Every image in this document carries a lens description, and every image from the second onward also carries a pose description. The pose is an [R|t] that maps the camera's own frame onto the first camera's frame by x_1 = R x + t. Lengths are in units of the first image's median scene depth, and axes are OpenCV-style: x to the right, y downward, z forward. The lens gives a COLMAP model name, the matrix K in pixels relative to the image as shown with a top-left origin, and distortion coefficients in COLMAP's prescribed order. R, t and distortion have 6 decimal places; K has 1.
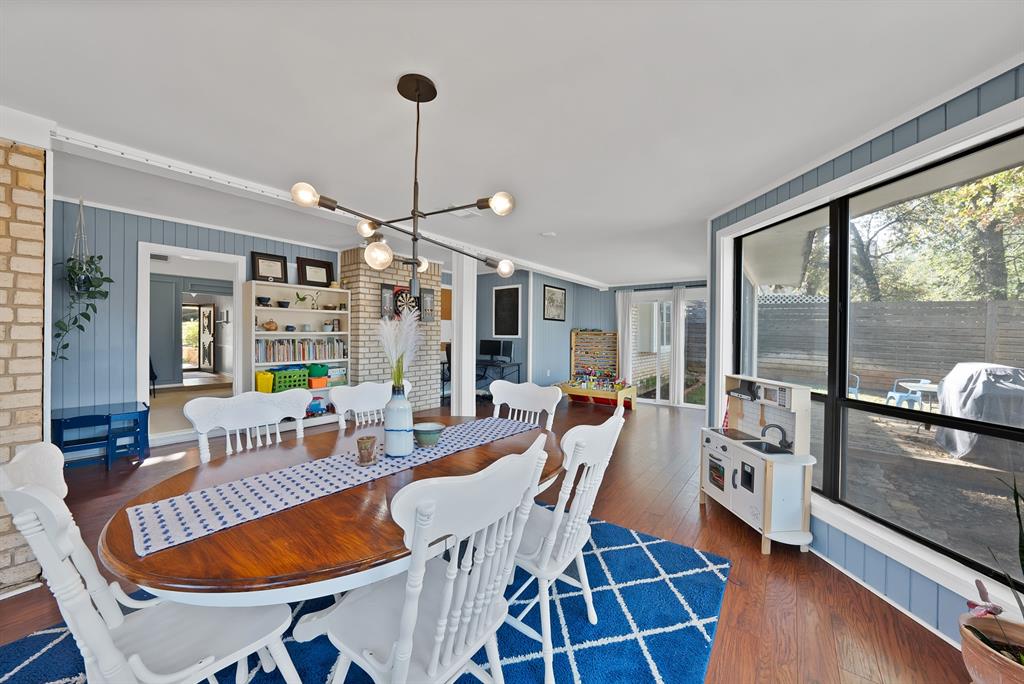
lens RADIAL K [[369.8, 0, 506.0], [0, 369.8, 339.6], [0, 0, 1]] dist [-0.023525, 0.003880]
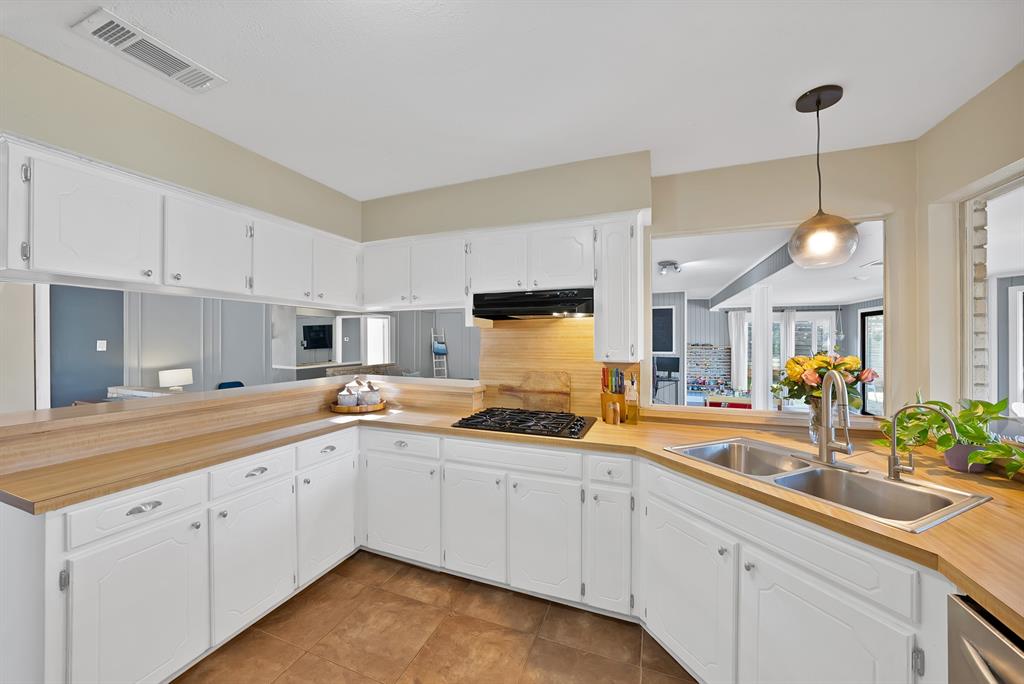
lens RADIAL K [[369.8, 0, 505.9], [0, 369.8, 336.0], [0, 0, 1]] dist [-0.023525, 0.003880]
pose [[0.961988, -0.006799, 0.273007, -0.982868], [0.012841, 0.999710, -0.020351, -0.055621], [-0.272789, 0.023083, 0.961797, 0.106565]]
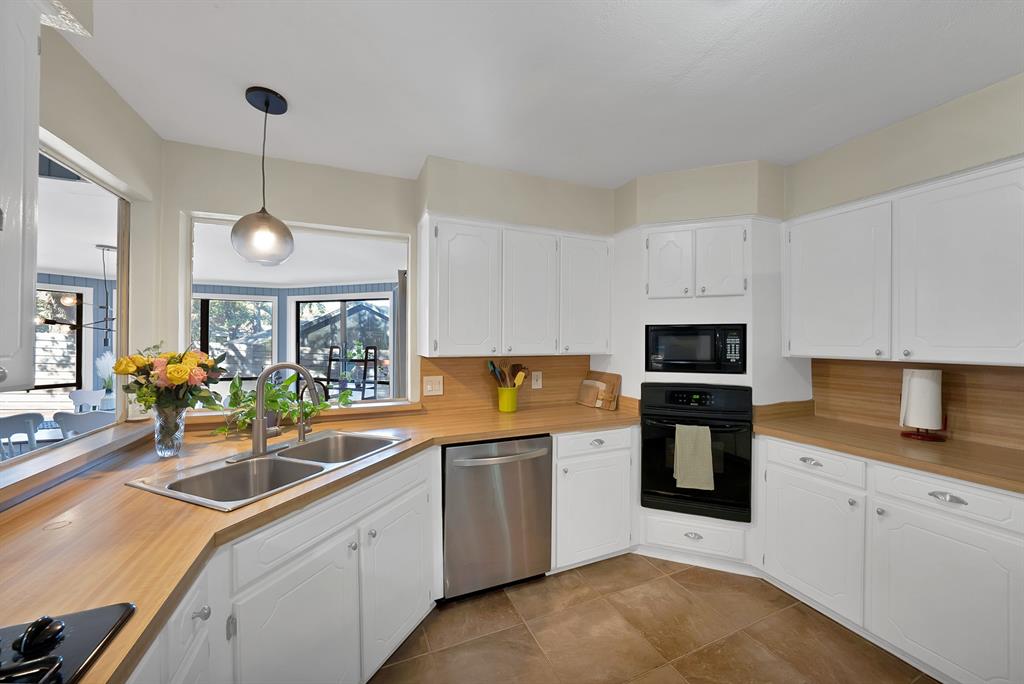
lens RADIAL K [[369.8, 0, 510.2], [0, 369.8, 341.1], [0, 0, 1]] dist [-0.023525, 0.003880]
pose [[-0.875171, -0.013930, 0.483614, -0.984613], [-0.007037, 0.999846, 0.016064, -0.056112], [-0.483763, 0.010656, -0.875134, 0.502941]]
